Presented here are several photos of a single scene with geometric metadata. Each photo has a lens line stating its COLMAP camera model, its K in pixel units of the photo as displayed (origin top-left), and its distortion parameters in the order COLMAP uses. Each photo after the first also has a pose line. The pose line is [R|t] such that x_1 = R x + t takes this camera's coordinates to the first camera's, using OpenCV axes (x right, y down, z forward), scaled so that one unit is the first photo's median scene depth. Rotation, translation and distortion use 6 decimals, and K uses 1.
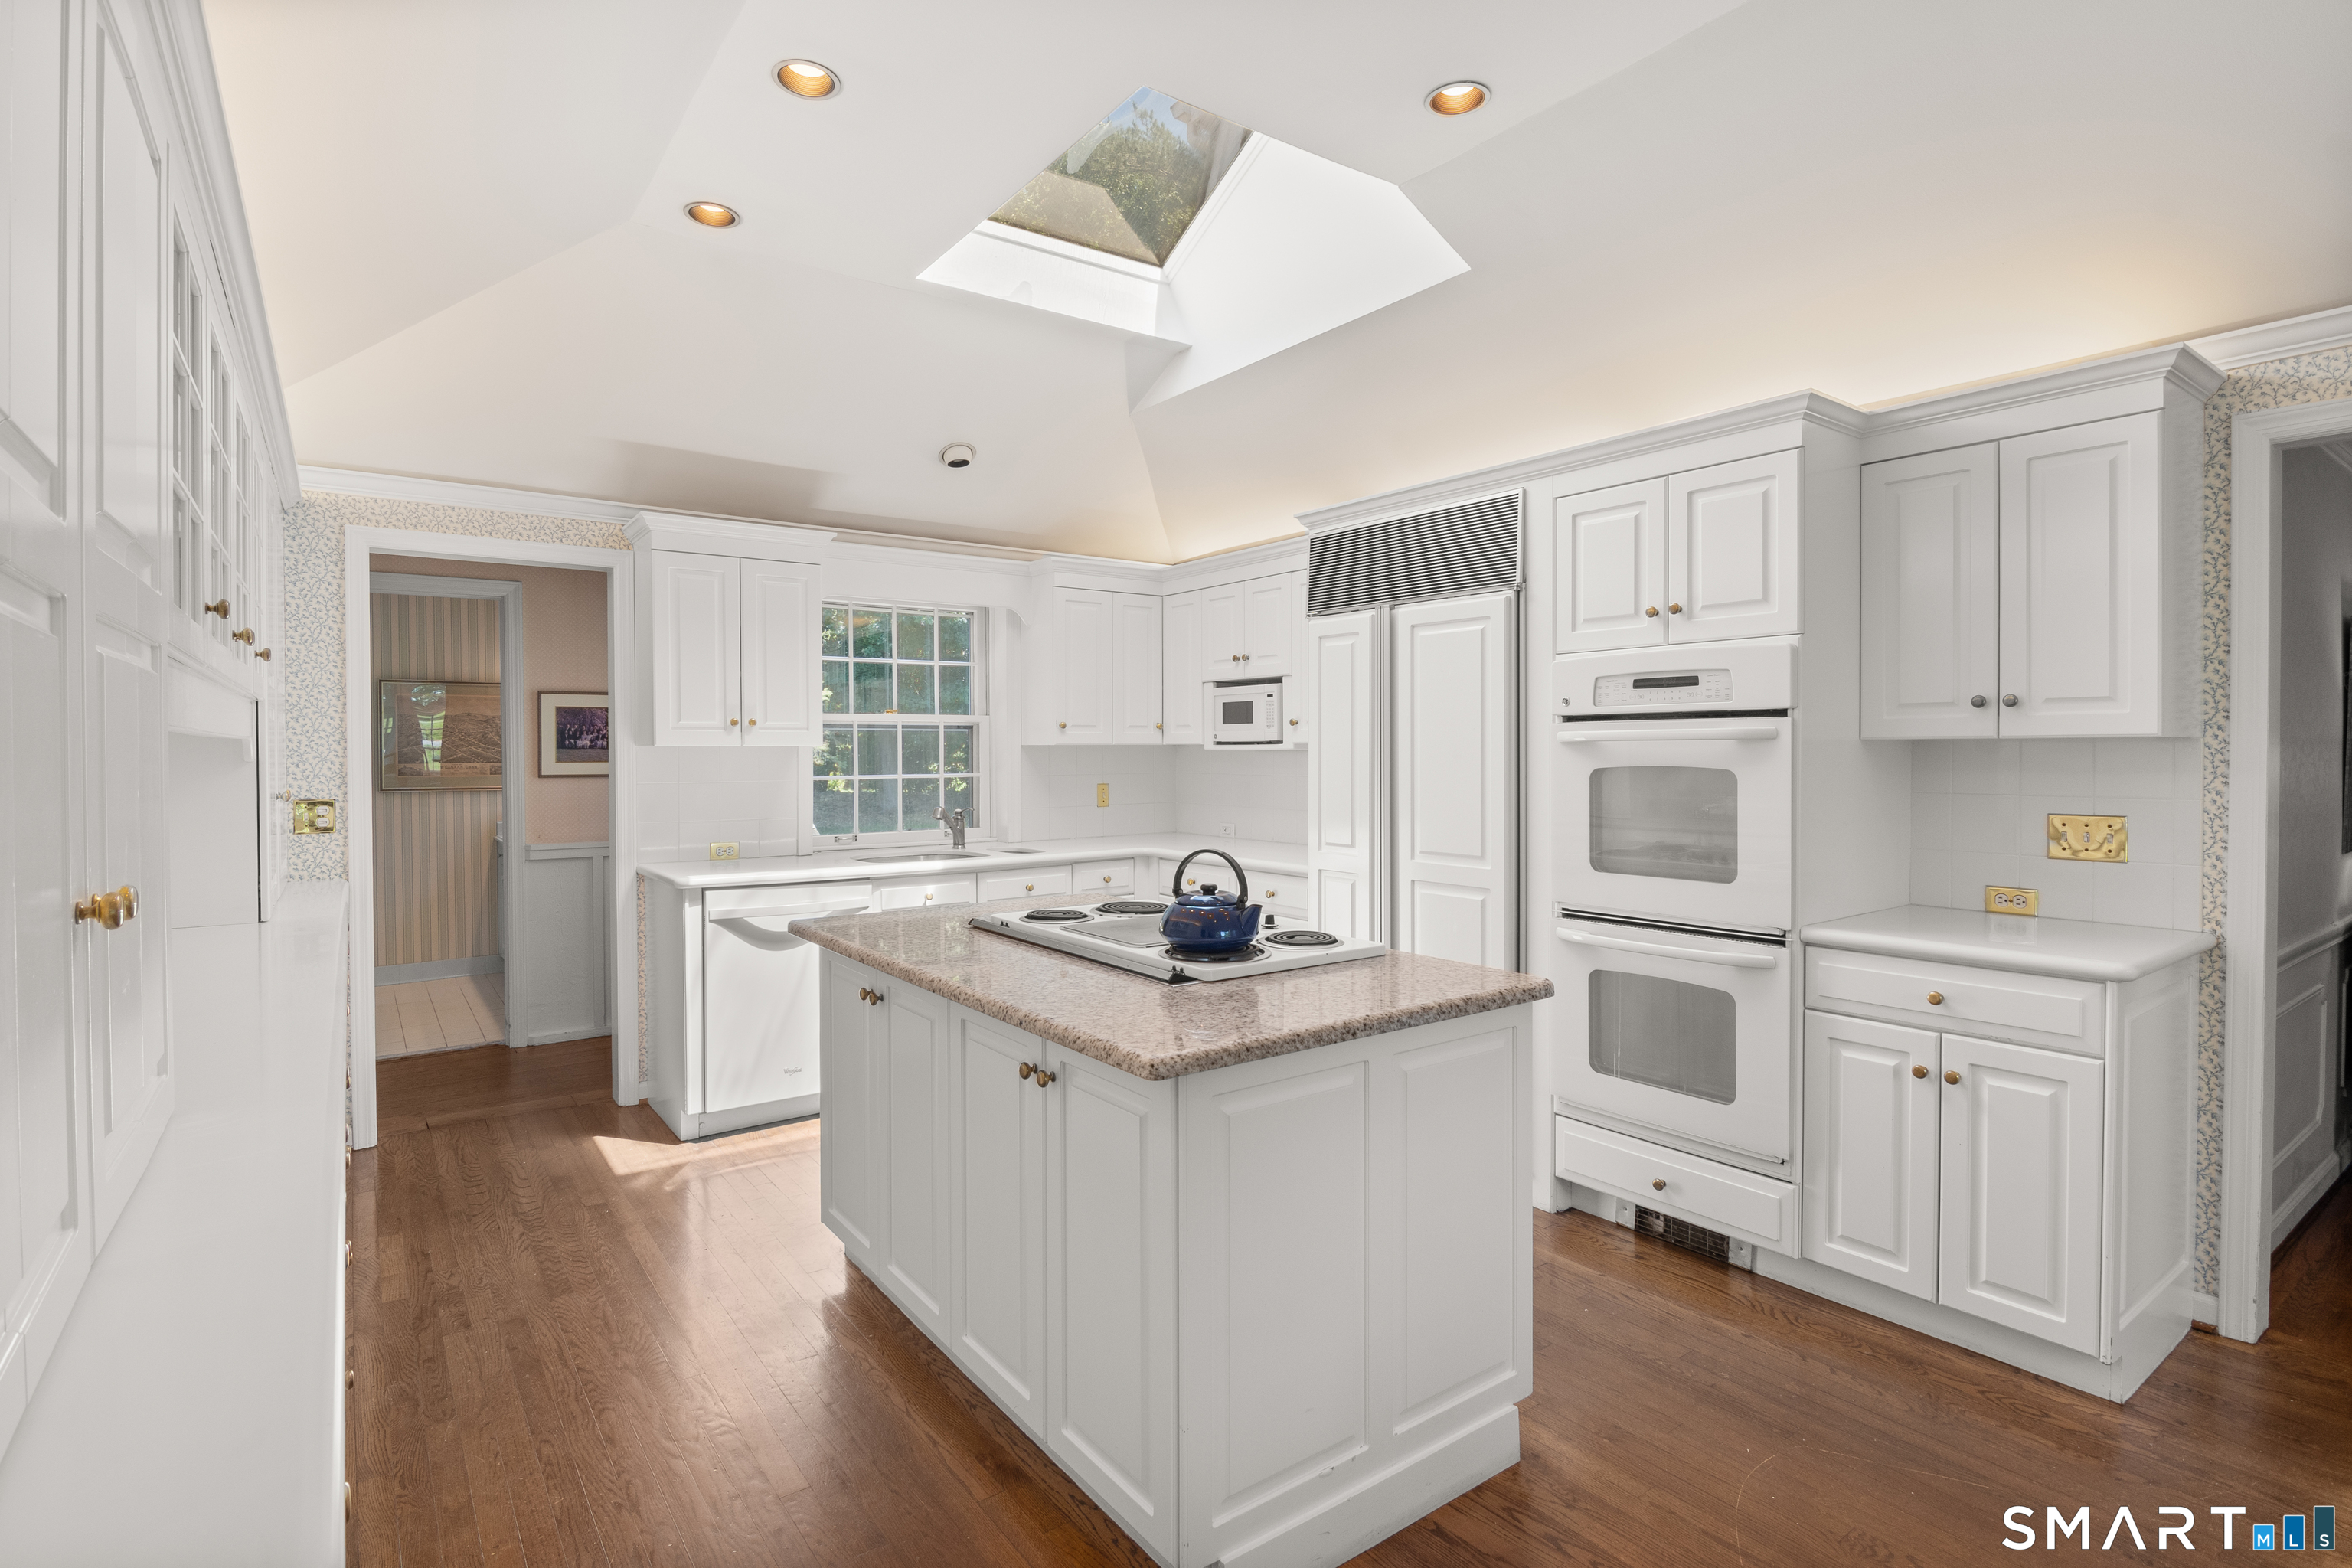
lens RADIAL K [[1152.3, 0, 1174.5], [0, 1152.3, 759.2], [0, 0, 1]] dist [-0.023108, -0.000089]
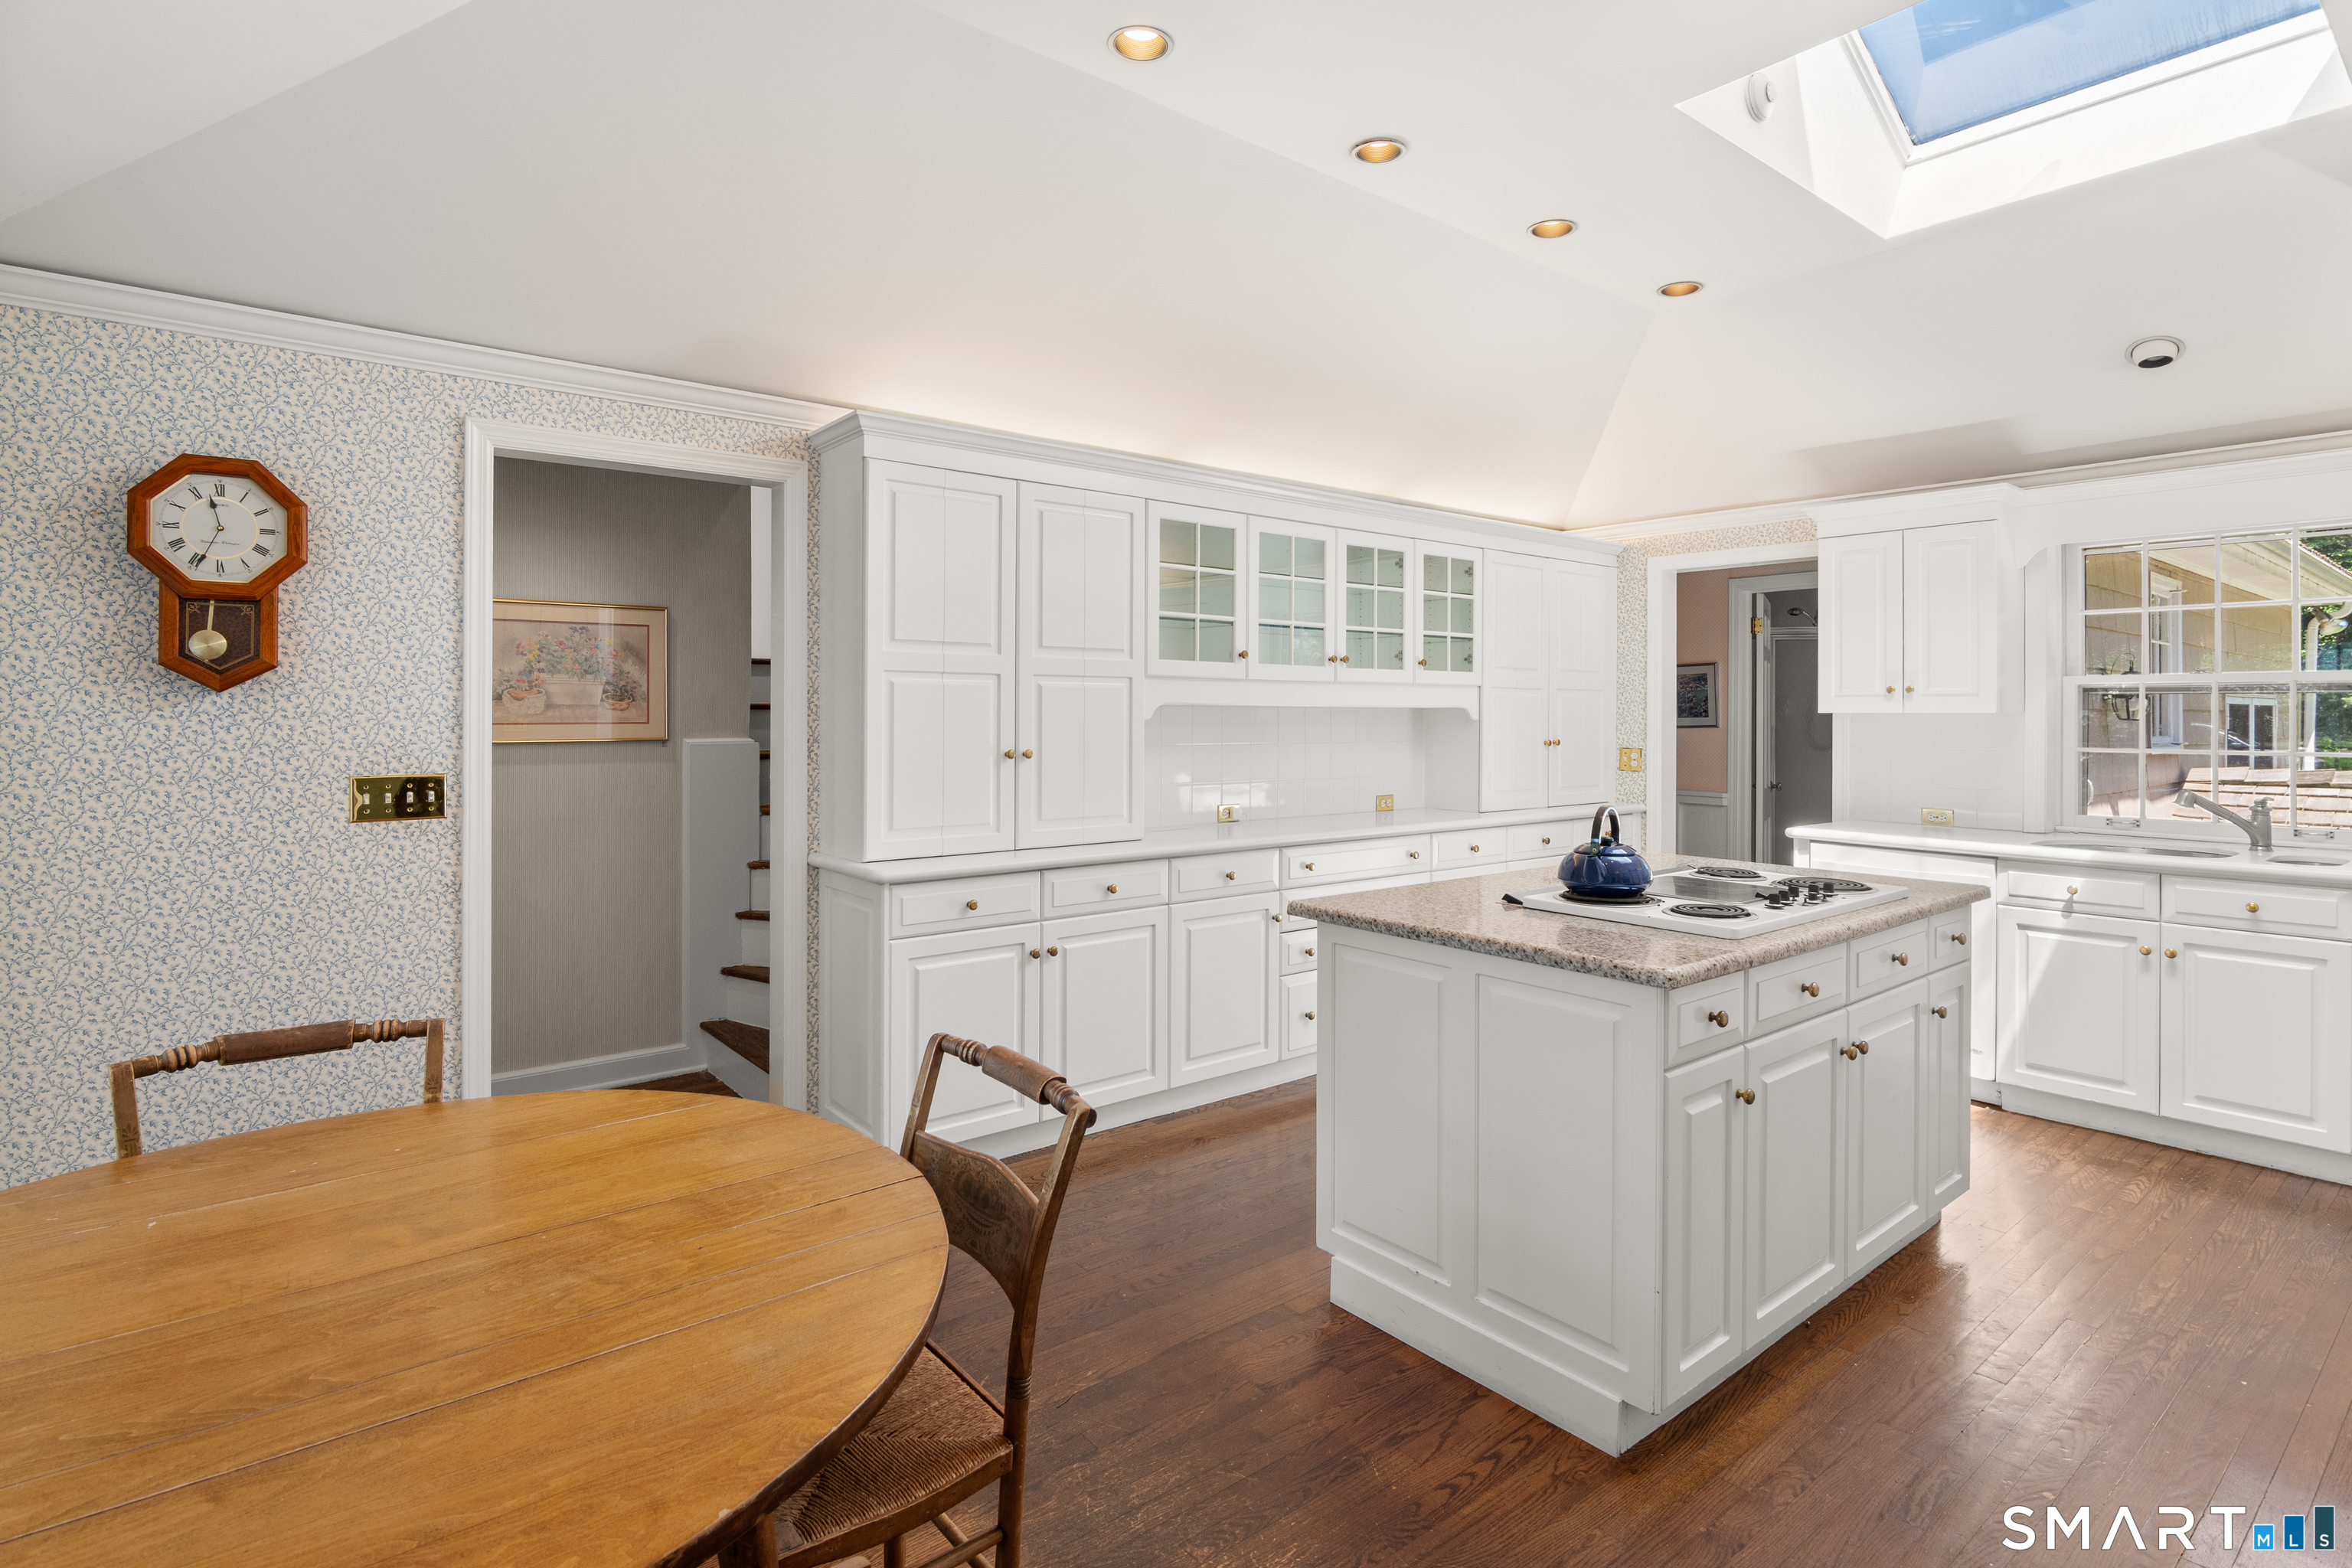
lens RADIAL K [[1153.0, 0, 1140.2], [0, 1153.0, 716.3], [0, 0, 1]] dist [0.001788, 0.000236]
pose [[0.036967, 0.006615, -0.999295, 0.698807], [-0.013837, 0.999886, 0.006107, -0.006460], [0.999221, 0.013601, 0.037055, 0.307406]]
